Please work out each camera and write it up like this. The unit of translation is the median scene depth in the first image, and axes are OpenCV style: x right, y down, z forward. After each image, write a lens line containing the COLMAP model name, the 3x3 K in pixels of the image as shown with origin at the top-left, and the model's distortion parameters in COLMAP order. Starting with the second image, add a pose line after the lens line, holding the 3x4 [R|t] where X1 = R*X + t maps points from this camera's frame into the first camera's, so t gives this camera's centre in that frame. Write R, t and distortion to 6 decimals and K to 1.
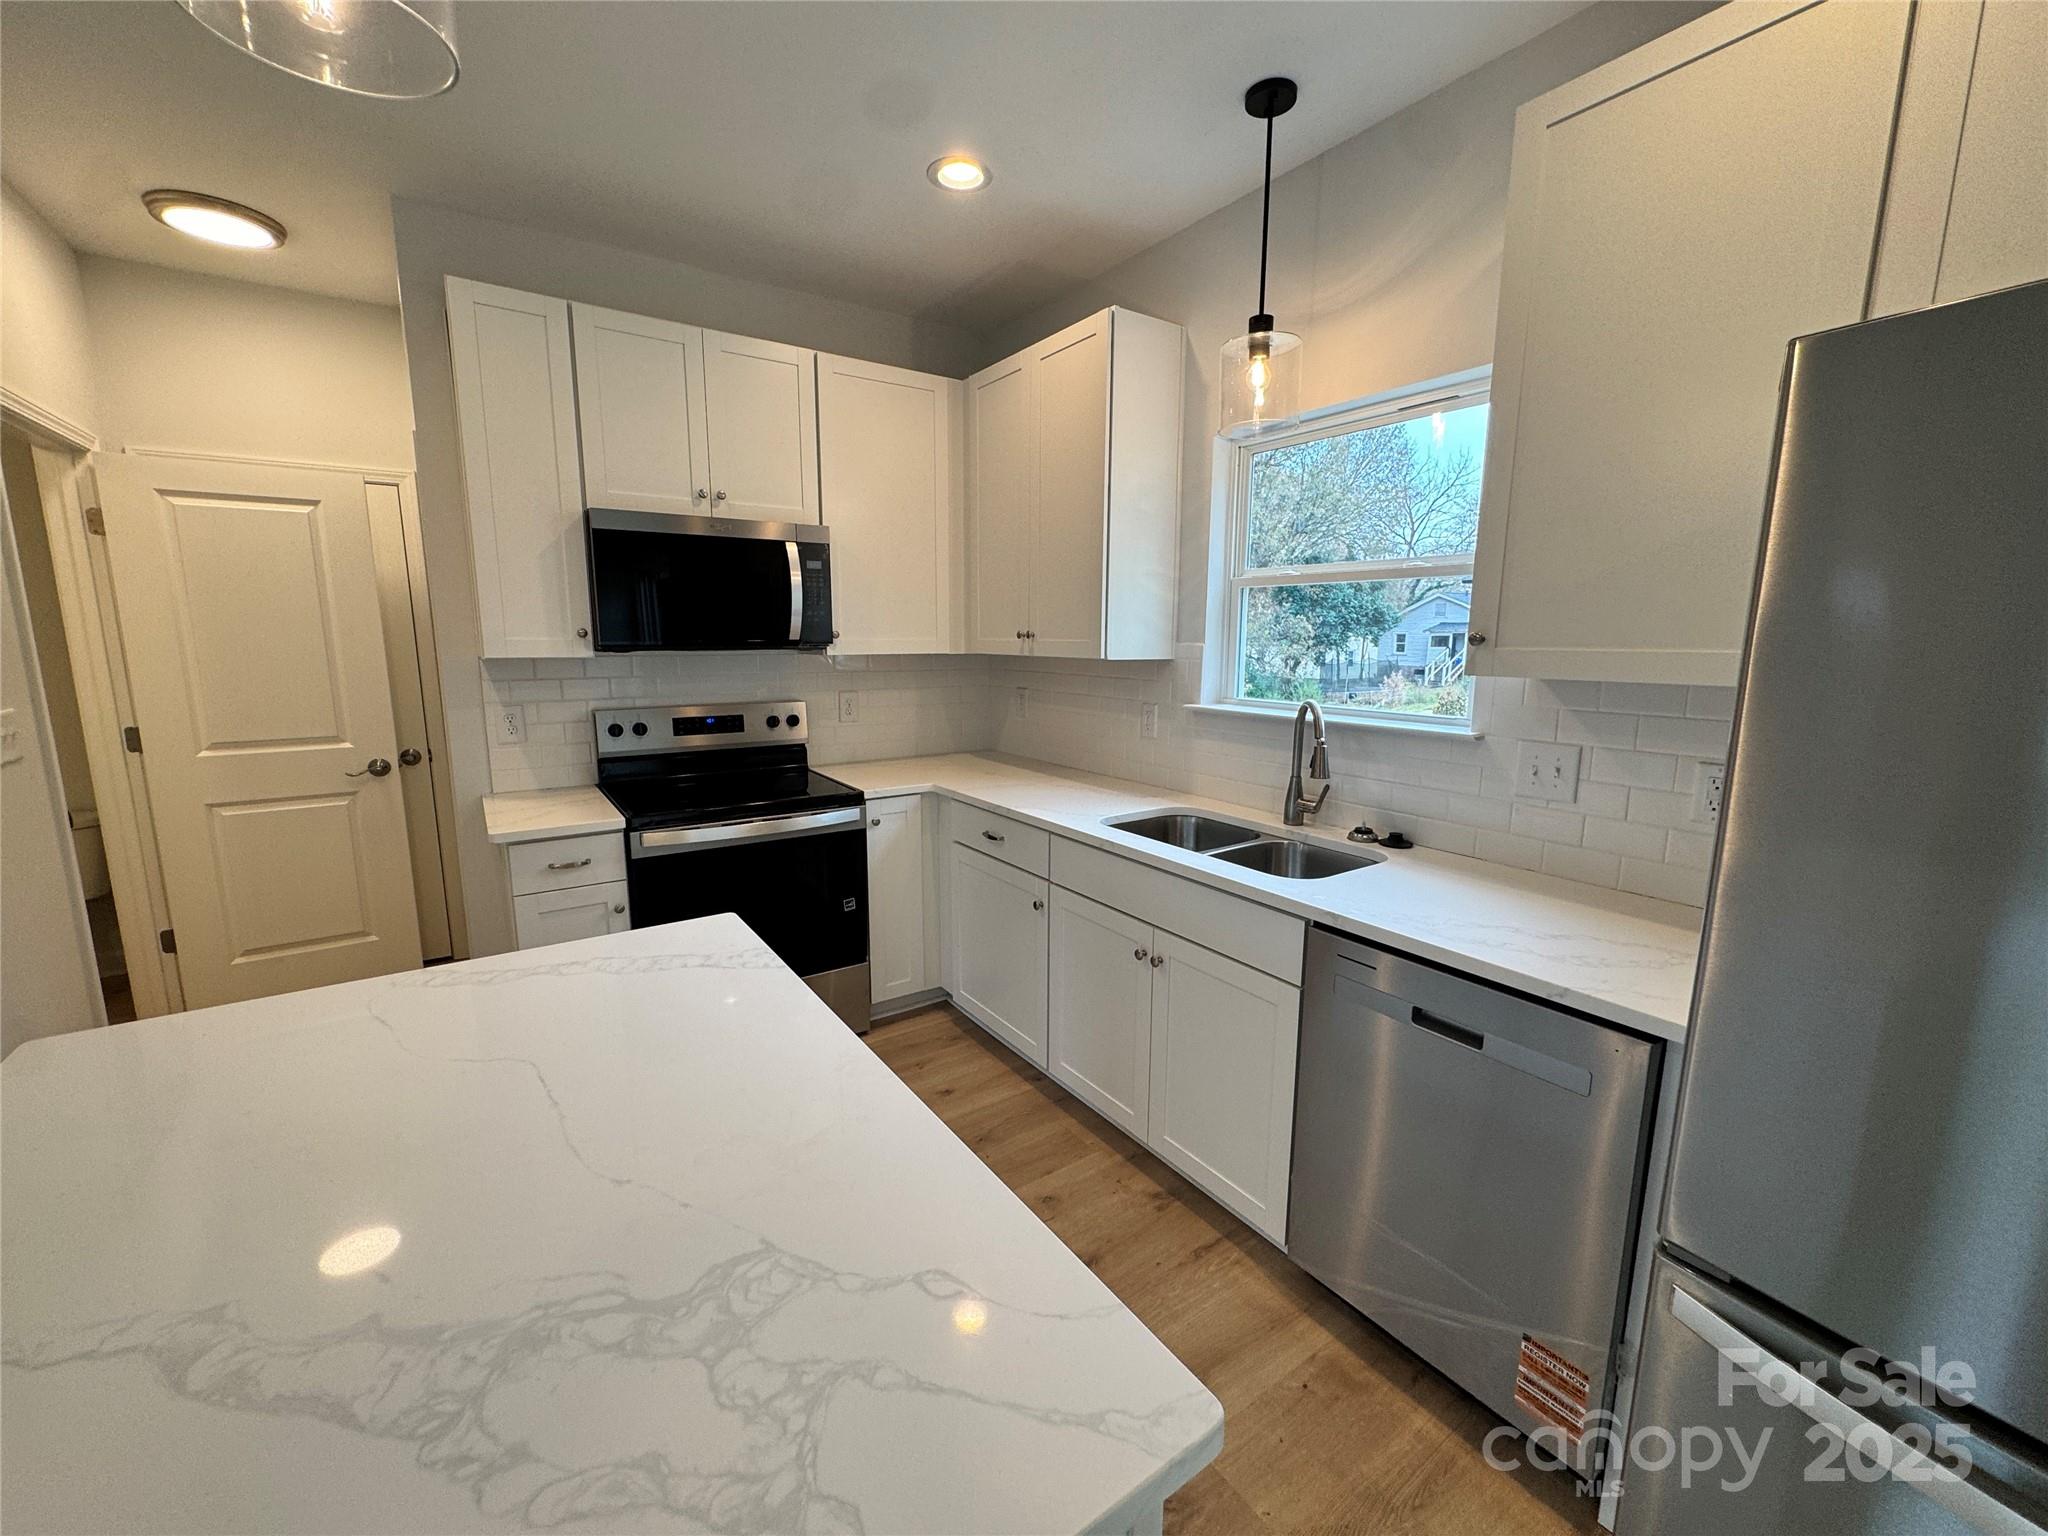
lens RADIAL K [[817.6, 0, 1014.1], [0, 817.6, 764.7], [0, 0, 1]] dist [-0.007503, 0.001951]
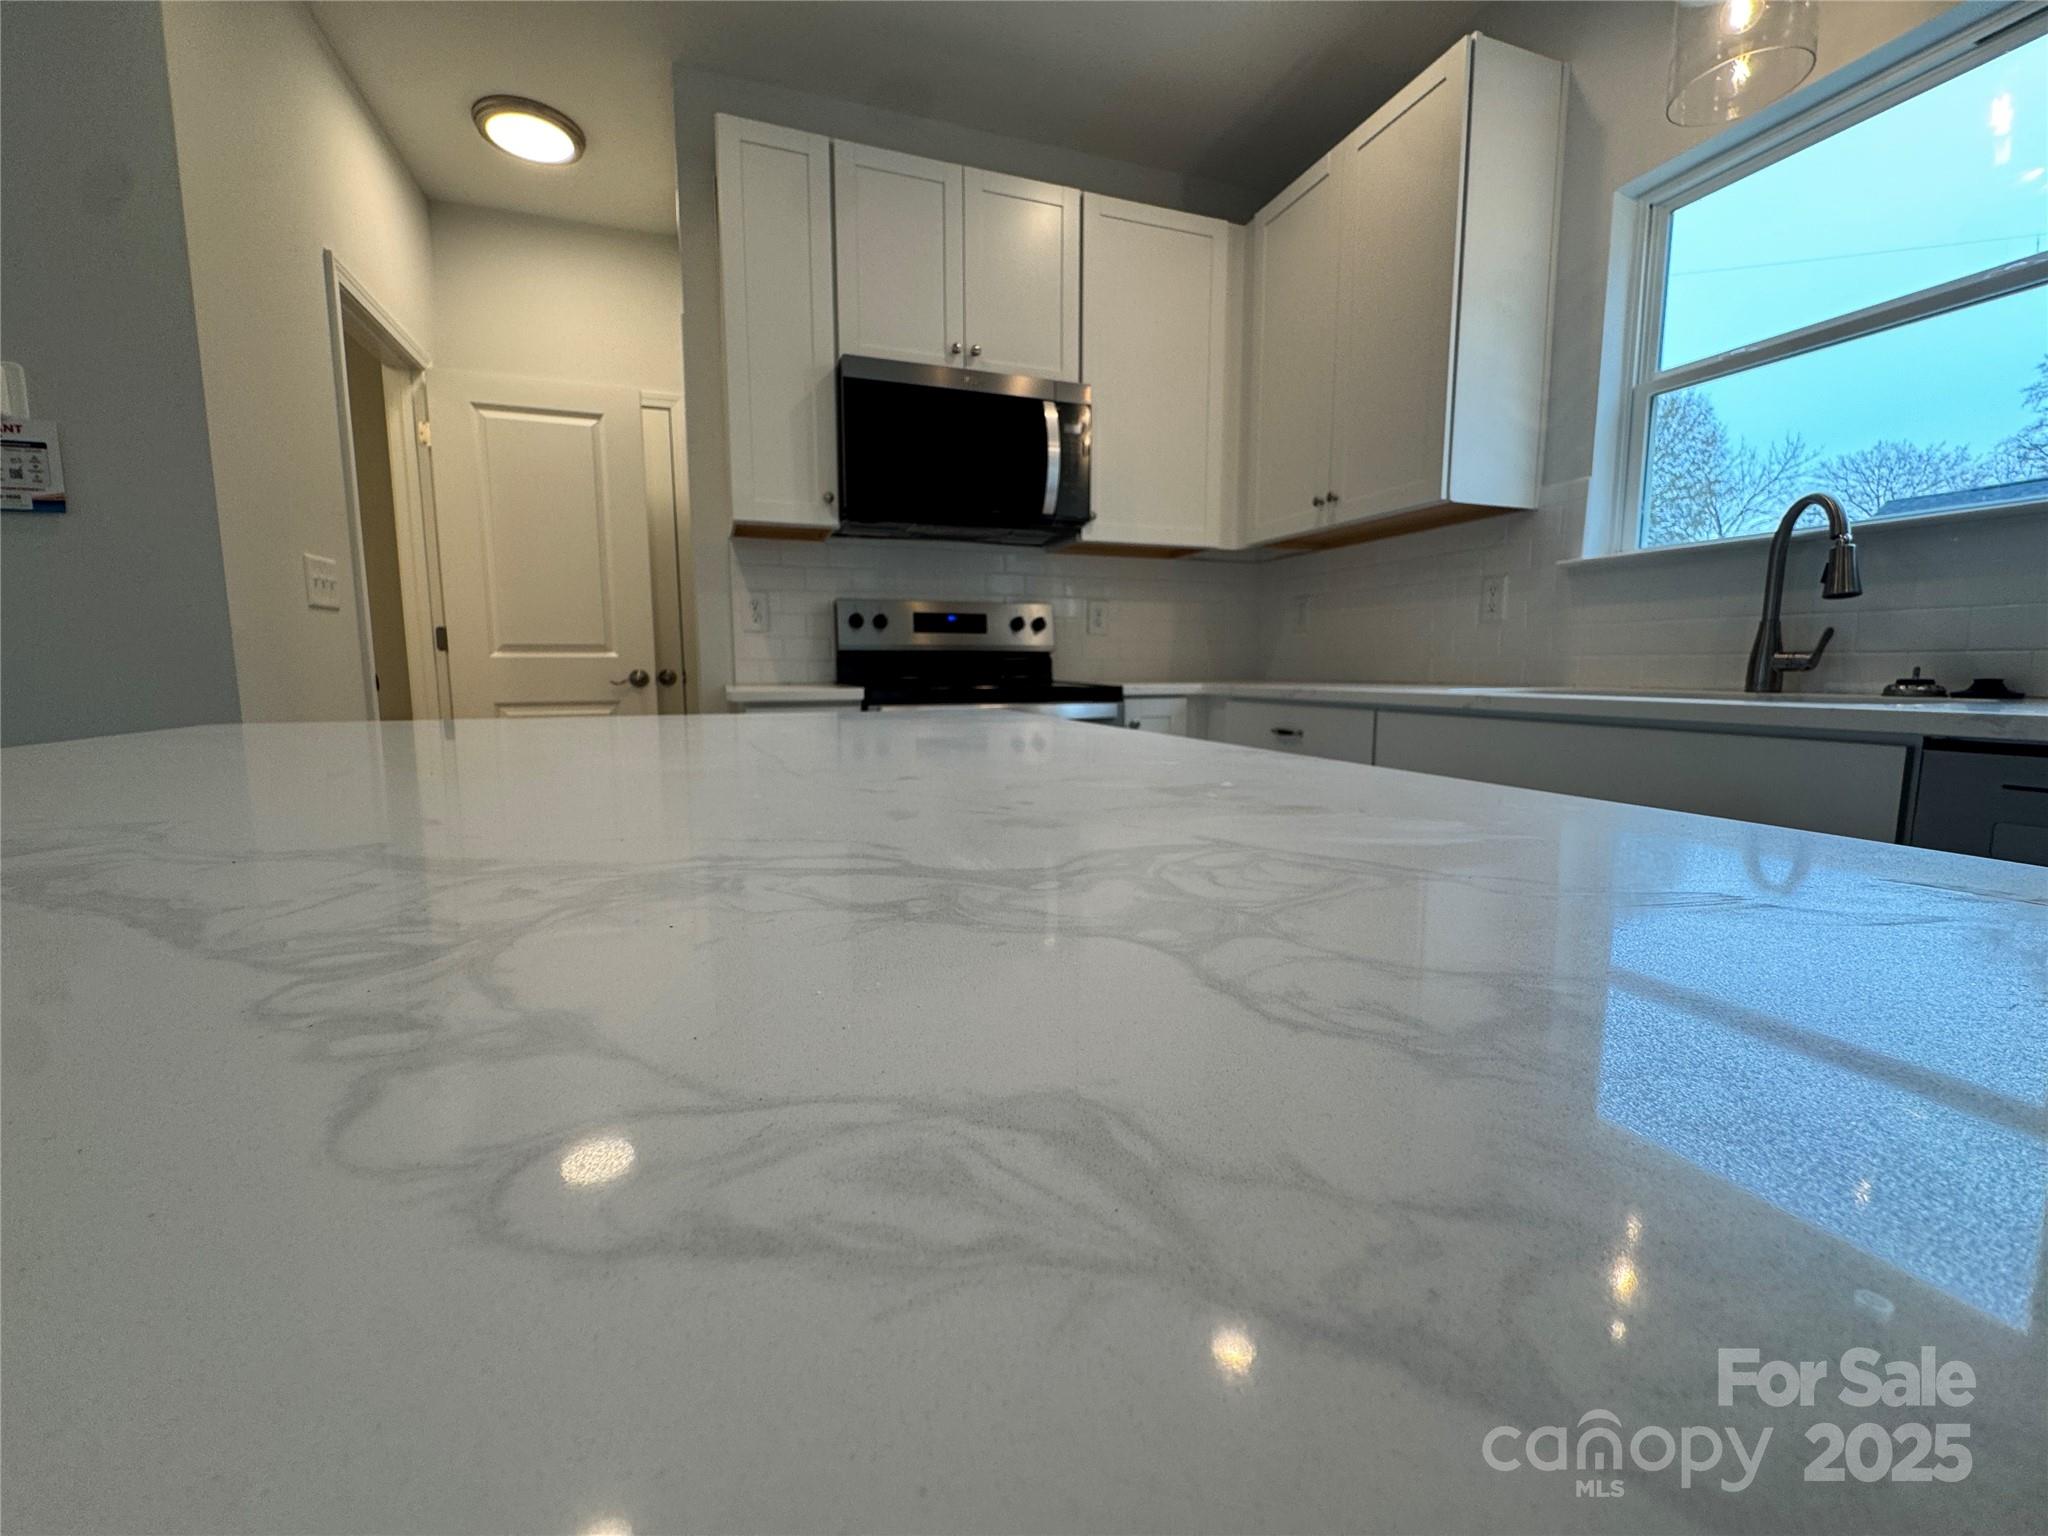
lens RADIAL K [[817.6, 0, 1013.2], [0, 817.6, 764.6], [0, 0, 1]] dist [-0.007503, 0.001951]
pose [[0.967890, 0.023763, -0.250248, -0.084541], [-0.034381, 0.998681, -0.038144, 0.160501], [0.249012, 0.045523, 0.967430, 0.163218]]
